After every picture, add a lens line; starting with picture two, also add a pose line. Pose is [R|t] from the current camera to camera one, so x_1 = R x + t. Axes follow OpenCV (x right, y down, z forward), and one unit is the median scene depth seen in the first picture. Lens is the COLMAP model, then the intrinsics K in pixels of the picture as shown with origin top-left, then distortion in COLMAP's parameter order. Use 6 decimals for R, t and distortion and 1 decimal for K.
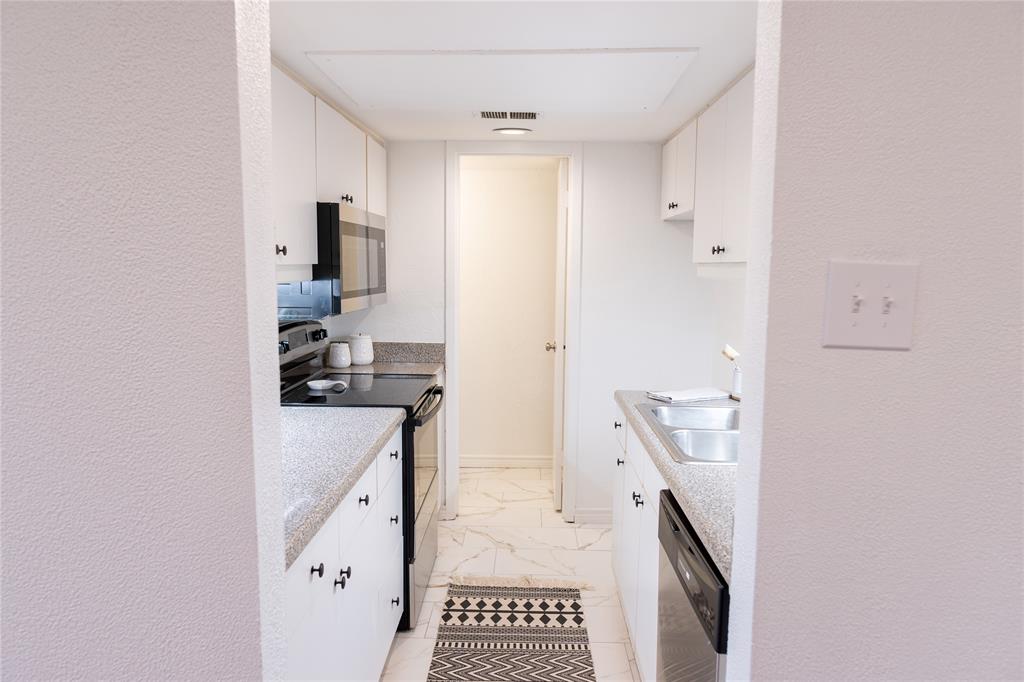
lens RADIAL K [[705.3, 0, 508.0], [0, 705.3, 339.8], [0, 0, 1]] dist [0.000410, -0.006058]
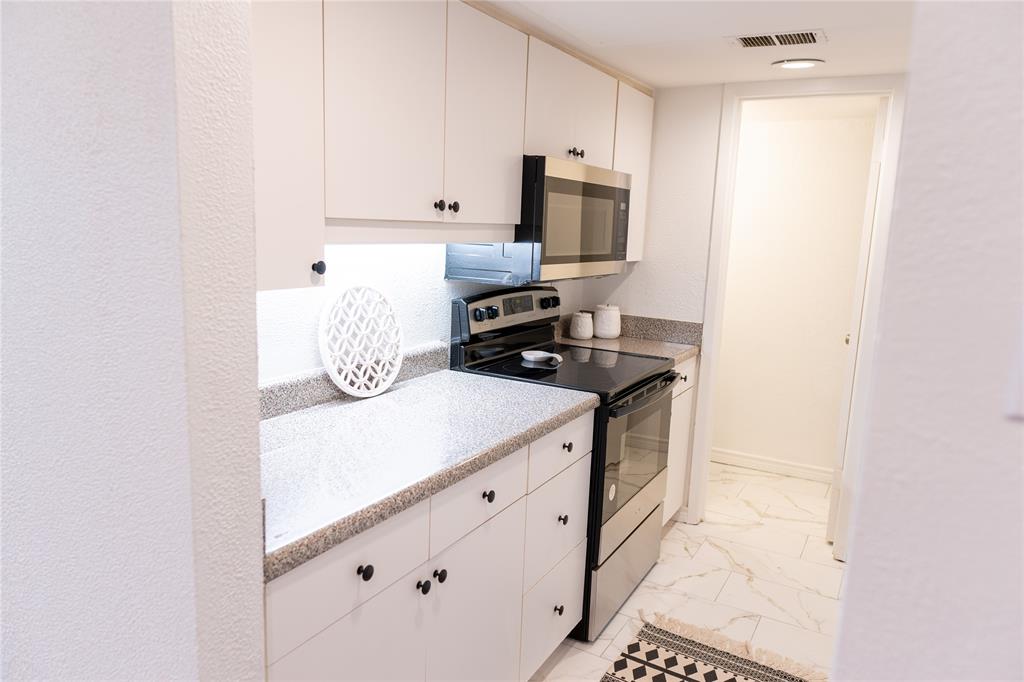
lens RADIAL K [[705.3, 0, 508.0], [0, 705.3, 339.8], [0, 0, 1]] dist [0.000410, -0.006058]
pose [[0.880348, 0.103091, -0.462990, 0.132723], [-0.082128, 0.994482, 0.065274, -0.015231], [0.467164, -0.019440, 0.883957, 0.162408]]
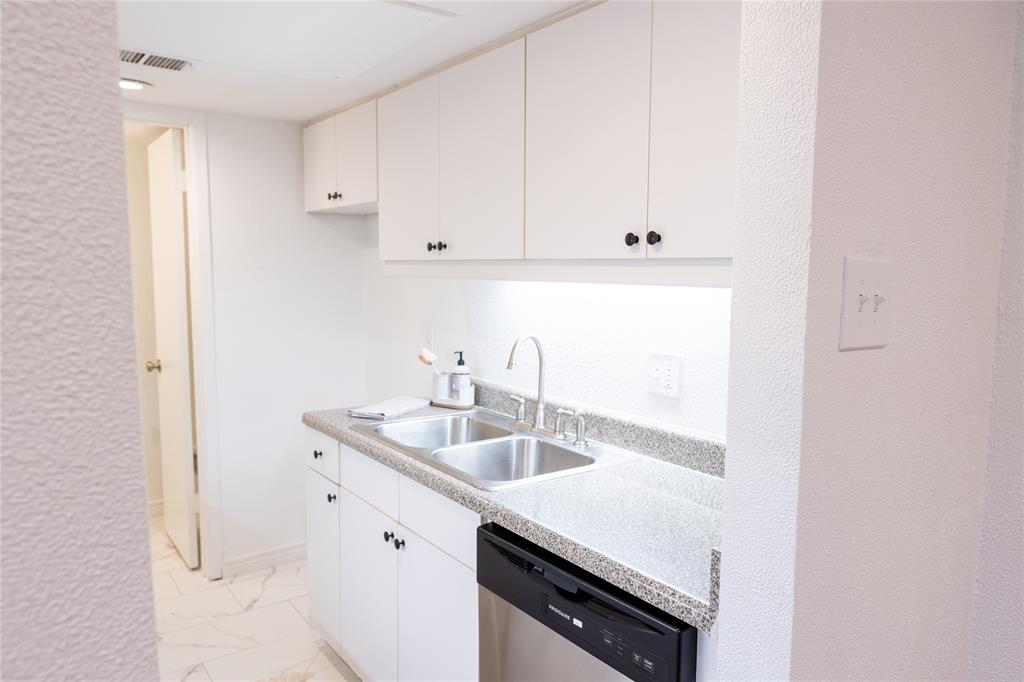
lens RADIAL K [[705.3, 0, 508.0], [0, 705.3, 339.8], [0, 0, 1]] dist [0.000410, -0.006058]
pose [[0.788033, -0.069480, 0.611700, -0.166098], [0.067624, 0.997368, 0.026169, -0.020812], [-0.611908, 0.020744, 0.790657, 0.191023]]
